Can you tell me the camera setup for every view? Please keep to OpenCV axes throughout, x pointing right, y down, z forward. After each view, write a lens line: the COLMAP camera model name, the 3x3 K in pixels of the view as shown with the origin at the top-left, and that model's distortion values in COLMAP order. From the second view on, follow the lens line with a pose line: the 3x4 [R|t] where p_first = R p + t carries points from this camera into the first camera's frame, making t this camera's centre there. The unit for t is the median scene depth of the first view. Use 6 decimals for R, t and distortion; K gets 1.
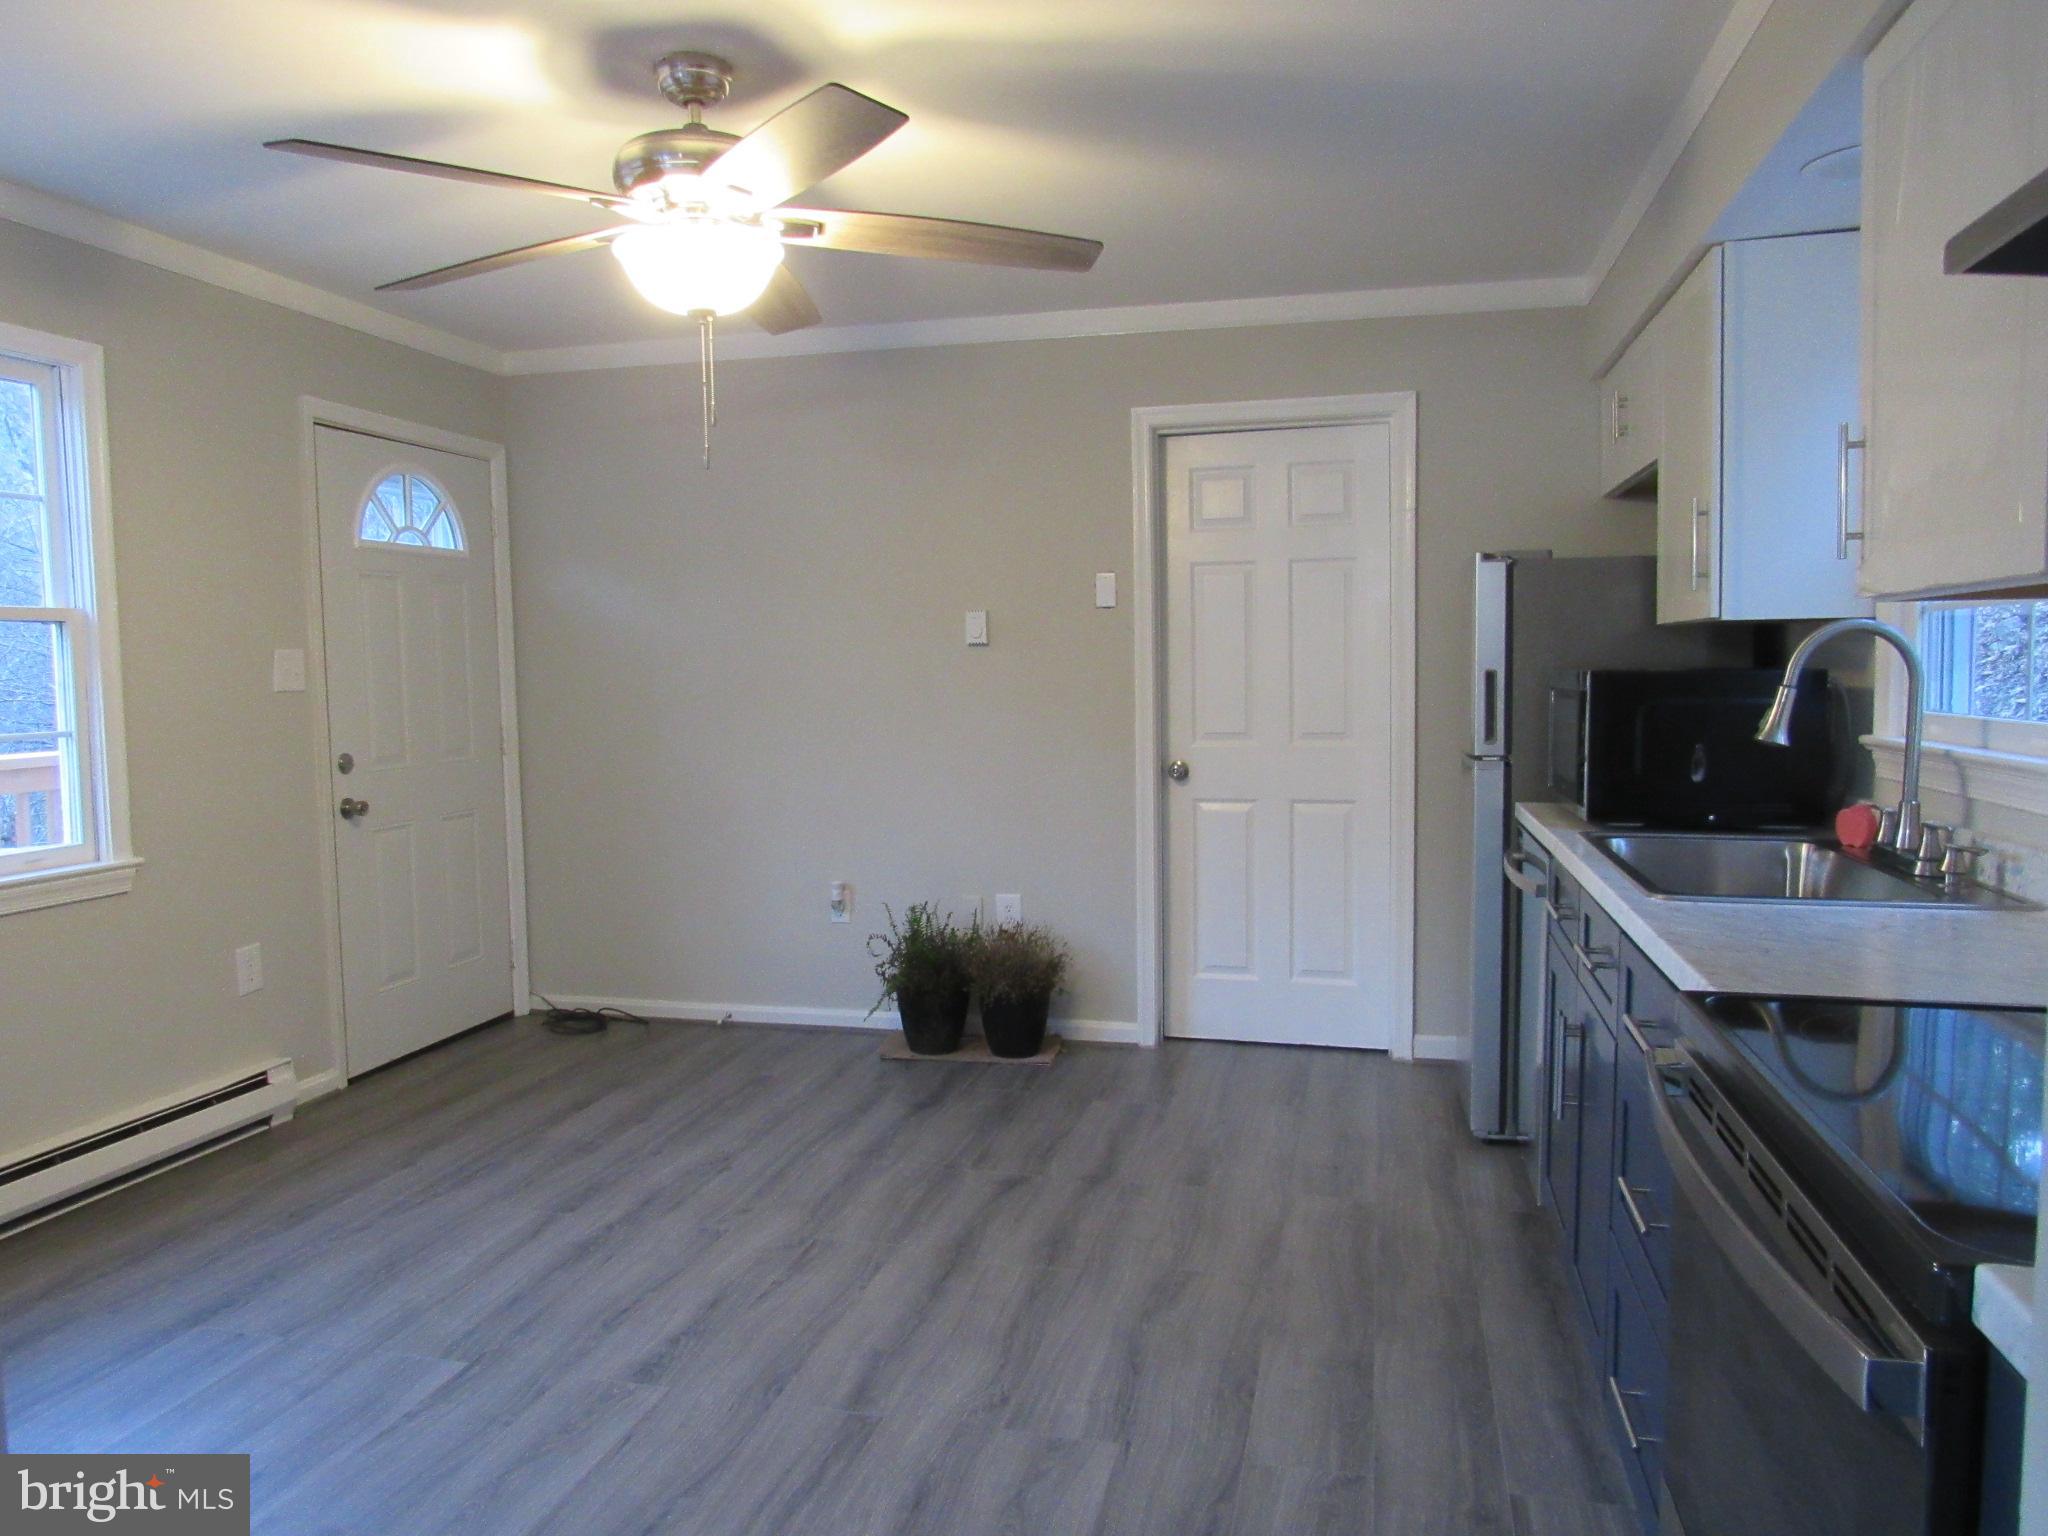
lens RADIAL K [[1469.4, 0, 1012.3], [0, 1469.4, 764.7], [0, 0, 1]] dist [-0.031968, 0.019163]
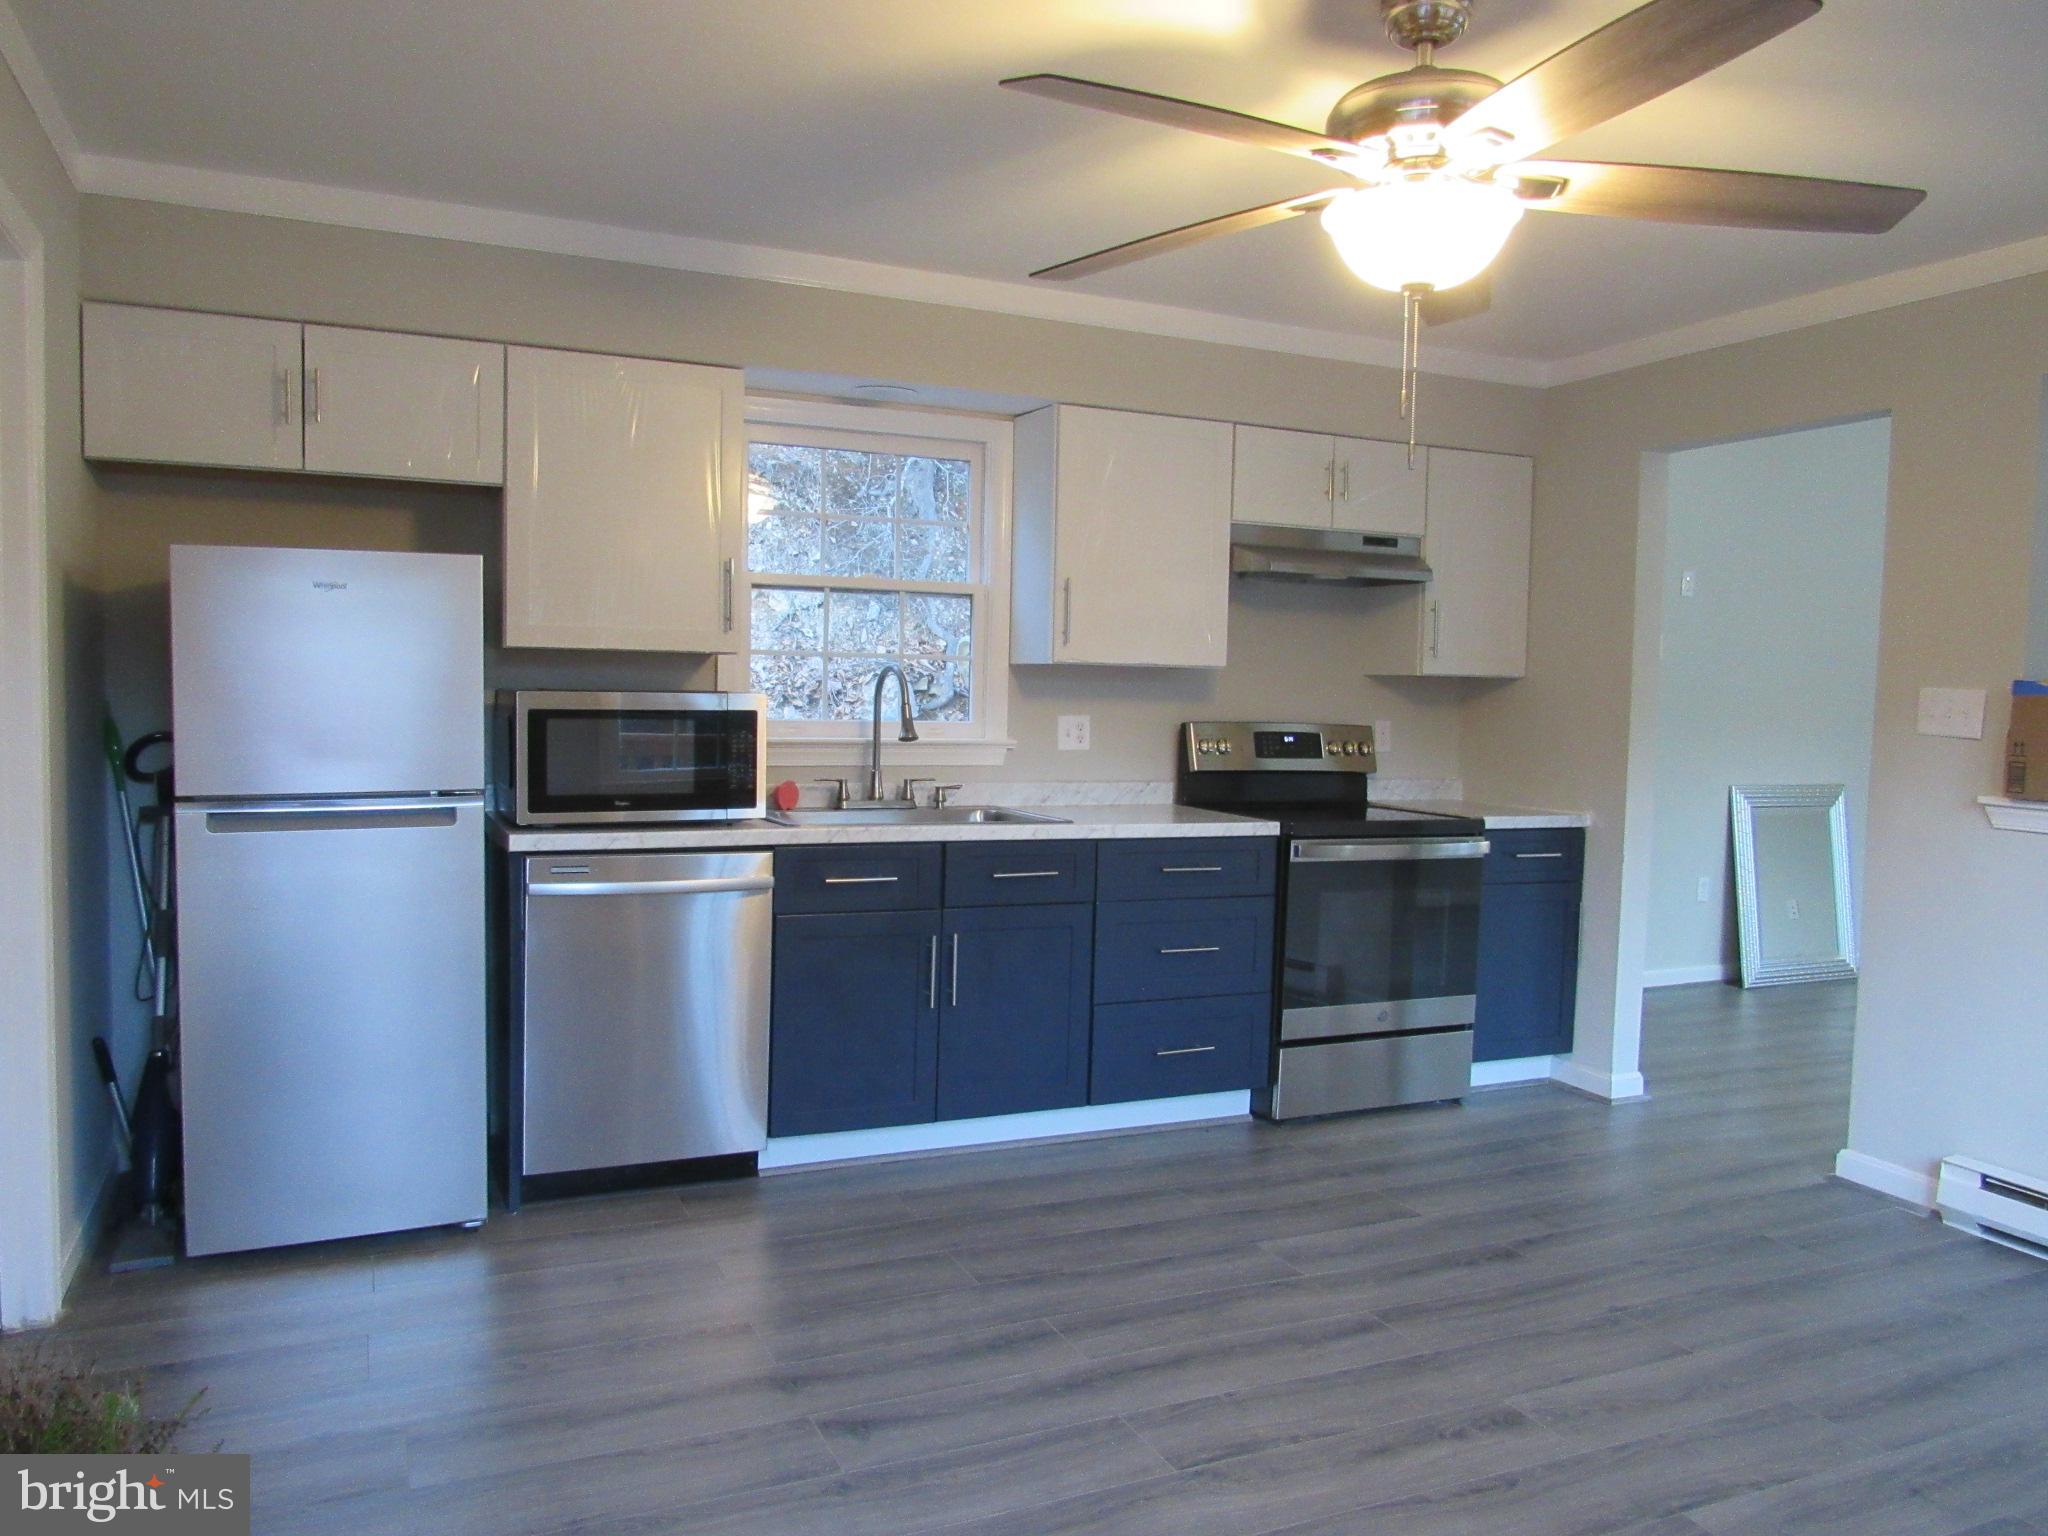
lens RADIAL K [[1469.4, 0, 1015.0], [0, 1469.4, 771.9], [0, 0, 1]] dist [-0.031968, 0.019163]
pose [[-0.620370, -0.052968, 0.782518, -0.598177], [0.038375, 0.994472, 0.097738, -0.096834], [-0.783370, 0.090663, -0.614908, 1.382717]]
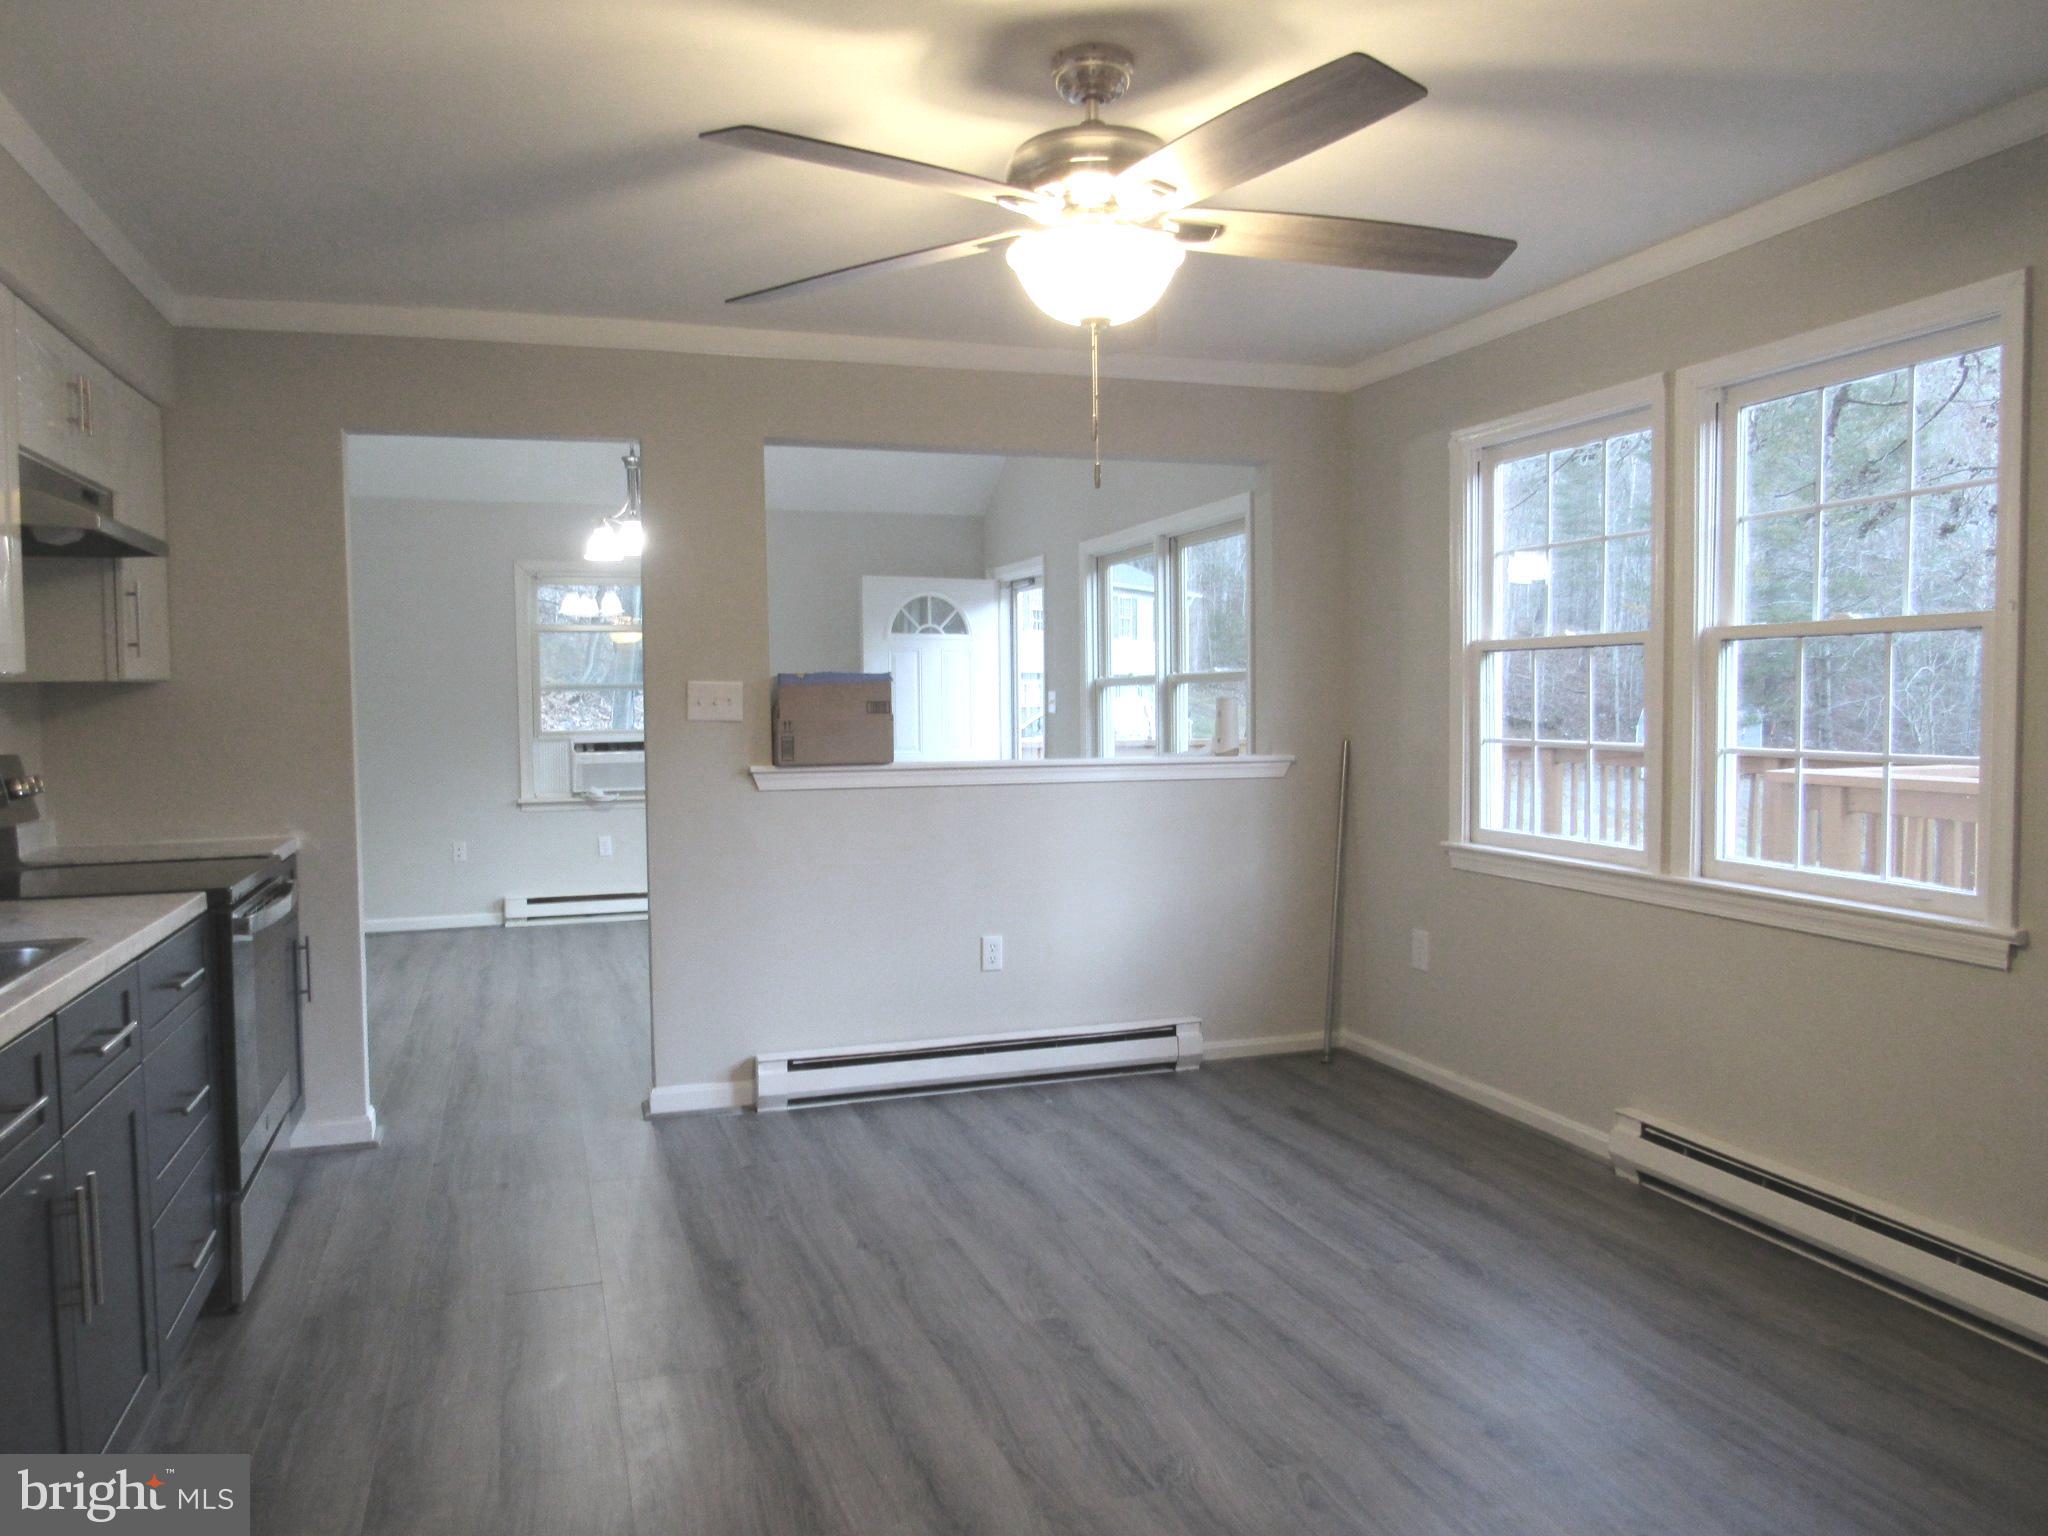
lens RADIAL K [[1469.4, 0, 971.9], [0, 1469.4, 778.3], [0, 0, 1]] dist [-0.031968, 0.019163]
pose [[-0.855580, 0.052922, -0.514958, 0.276538], [-0.015217, 0.991760, 0.127206, -0.109850], [0.517446, 0.116671, -0.847725, 1.417908]]
